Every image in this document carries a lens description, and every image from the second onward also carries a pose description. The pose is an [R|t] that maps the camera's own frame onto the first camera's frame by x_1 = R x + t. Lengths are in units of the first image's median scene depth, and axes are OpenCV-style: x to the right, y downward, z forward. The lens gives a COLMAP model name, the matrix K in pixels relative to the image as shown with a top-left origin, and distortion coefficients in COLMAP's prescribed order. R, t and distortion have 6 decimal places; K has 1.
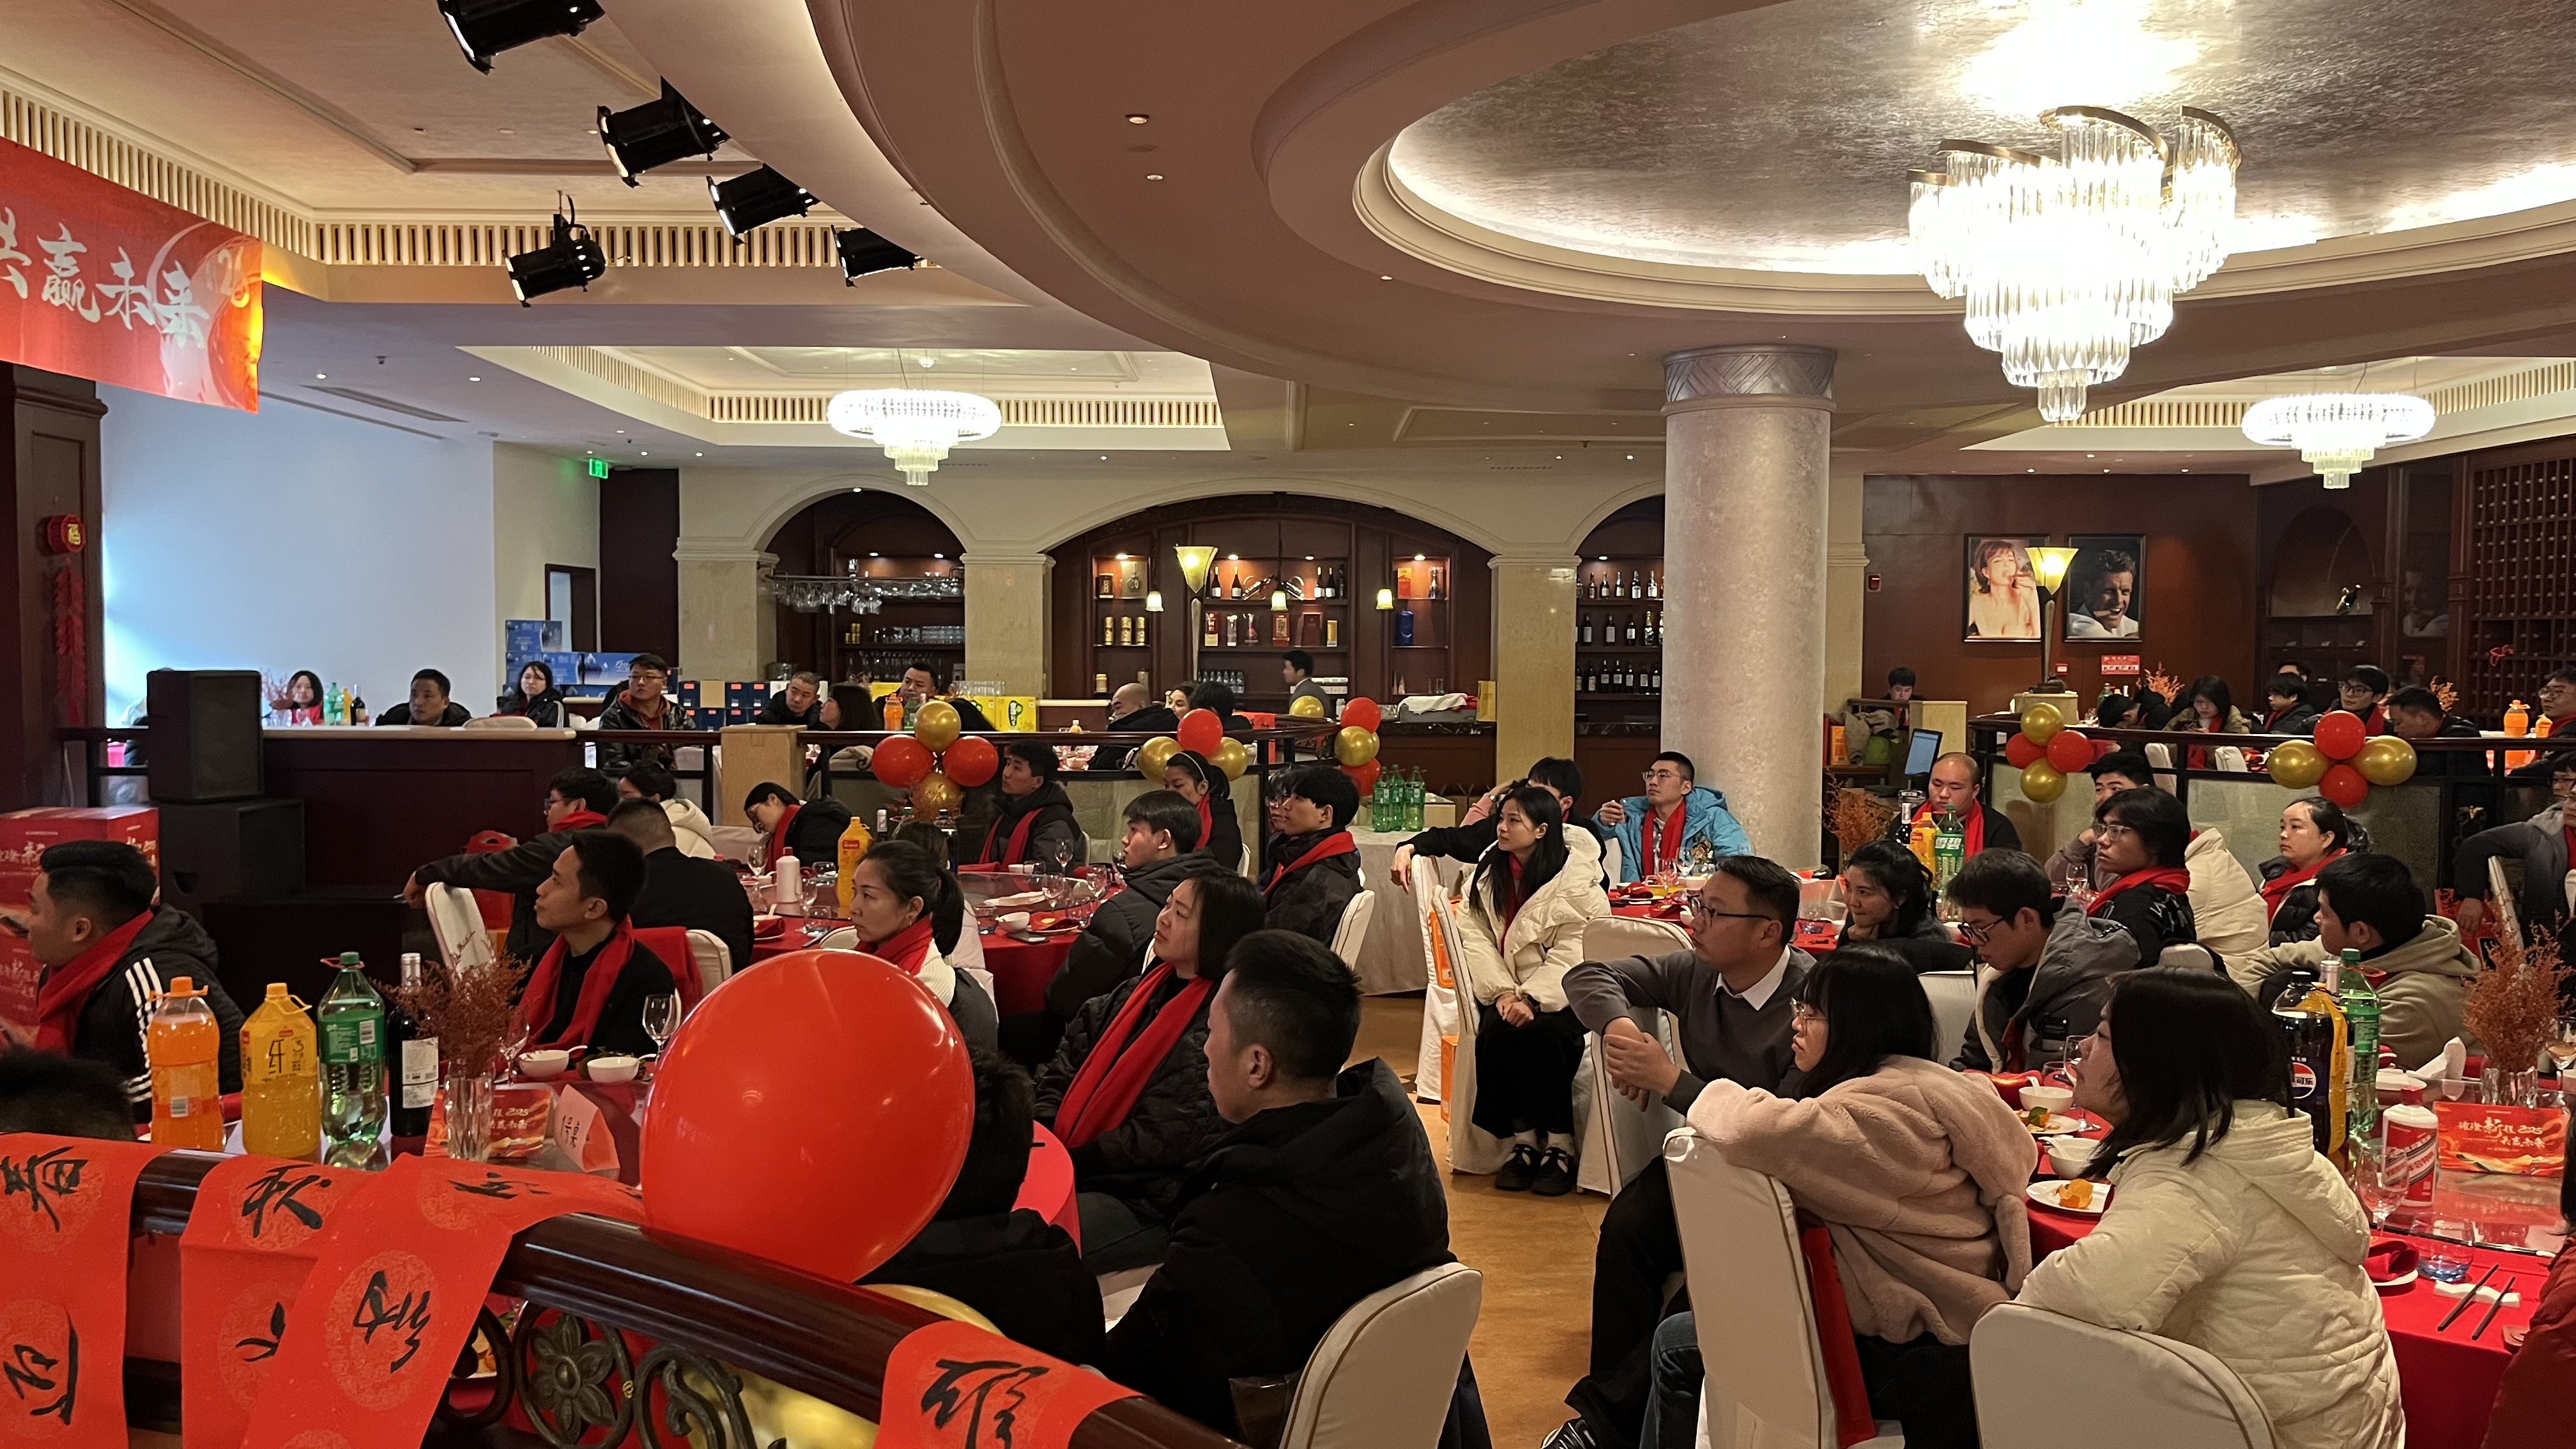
lens RADIAL K [[1977.9, 0, 1265.8], [0, 1977.9, 730.9], [0, 0, 1]] dist [0.045535, -0.051712]
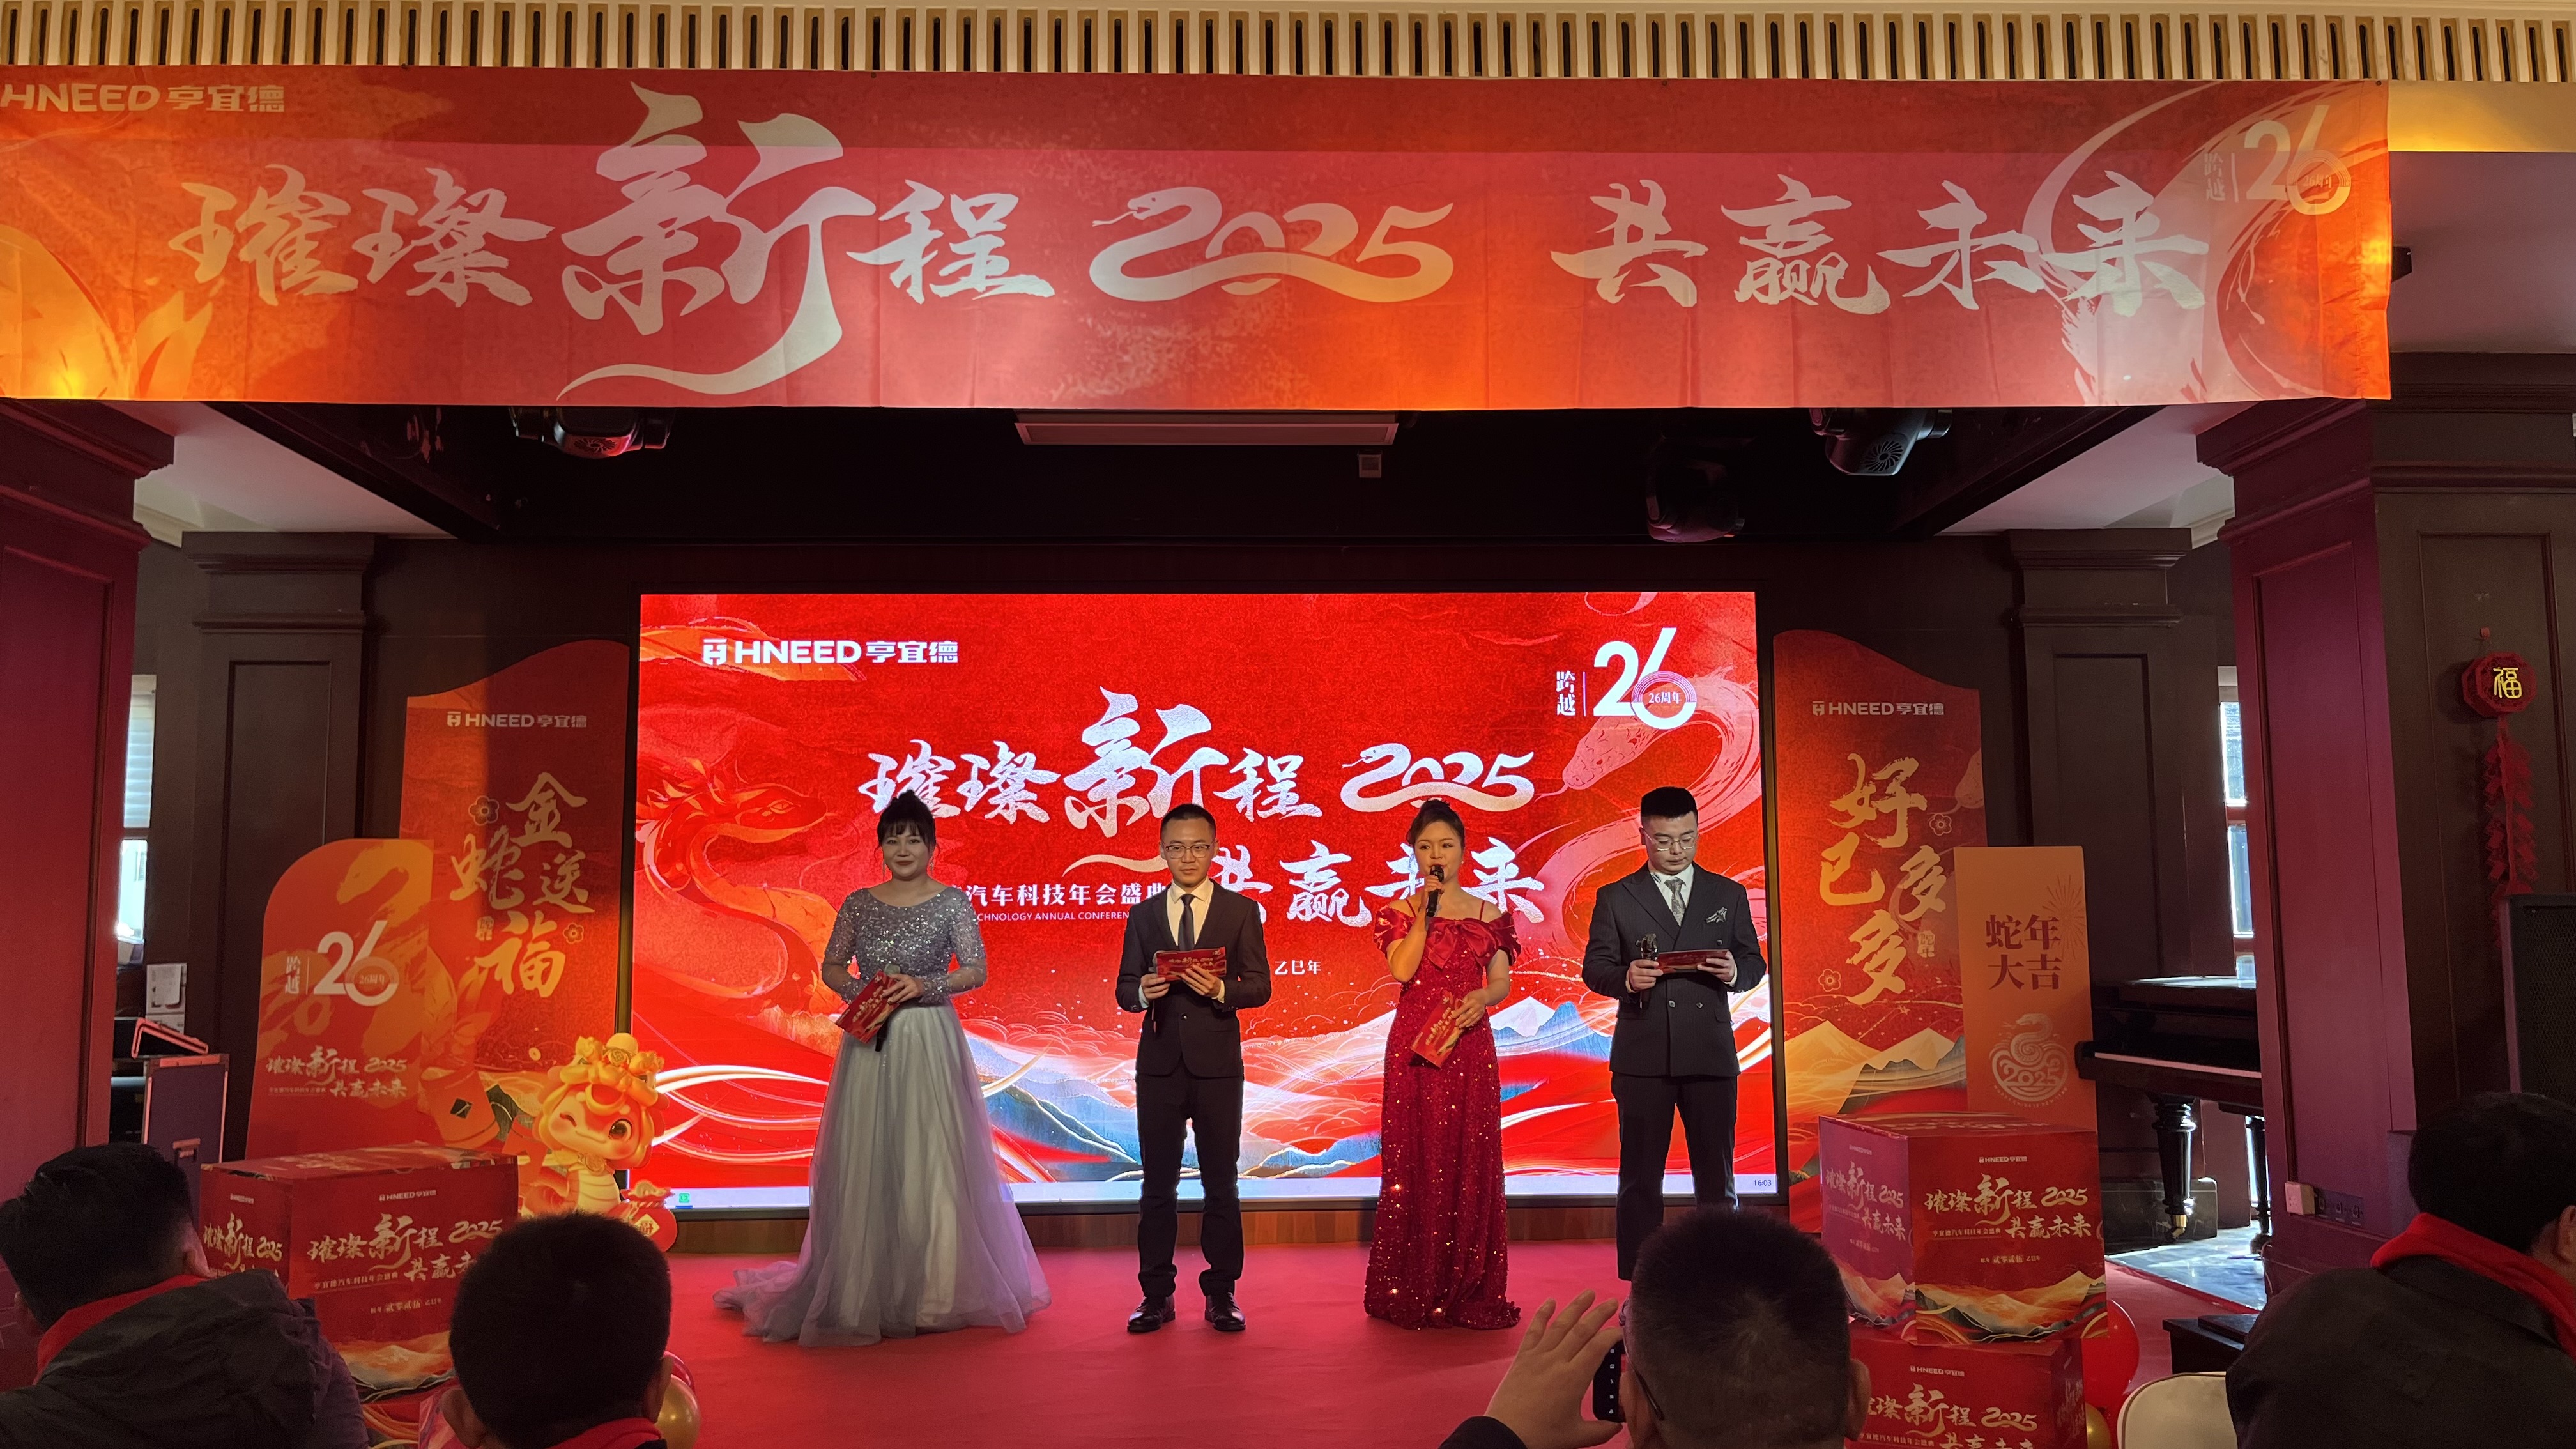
lens RADIAL K [[1977.9, 0, 1292.0], [0, 1977.9, 748.8], [0, 0, 1]] dist [0.045535, -0.051712]
pose [[0.037043, -0.096351, -0.994658, -0.003174], [-0.033732, 0.994653, -0.097607, -0.007647], [0.998744, 0.037168, 0.033595, 0.792363]]
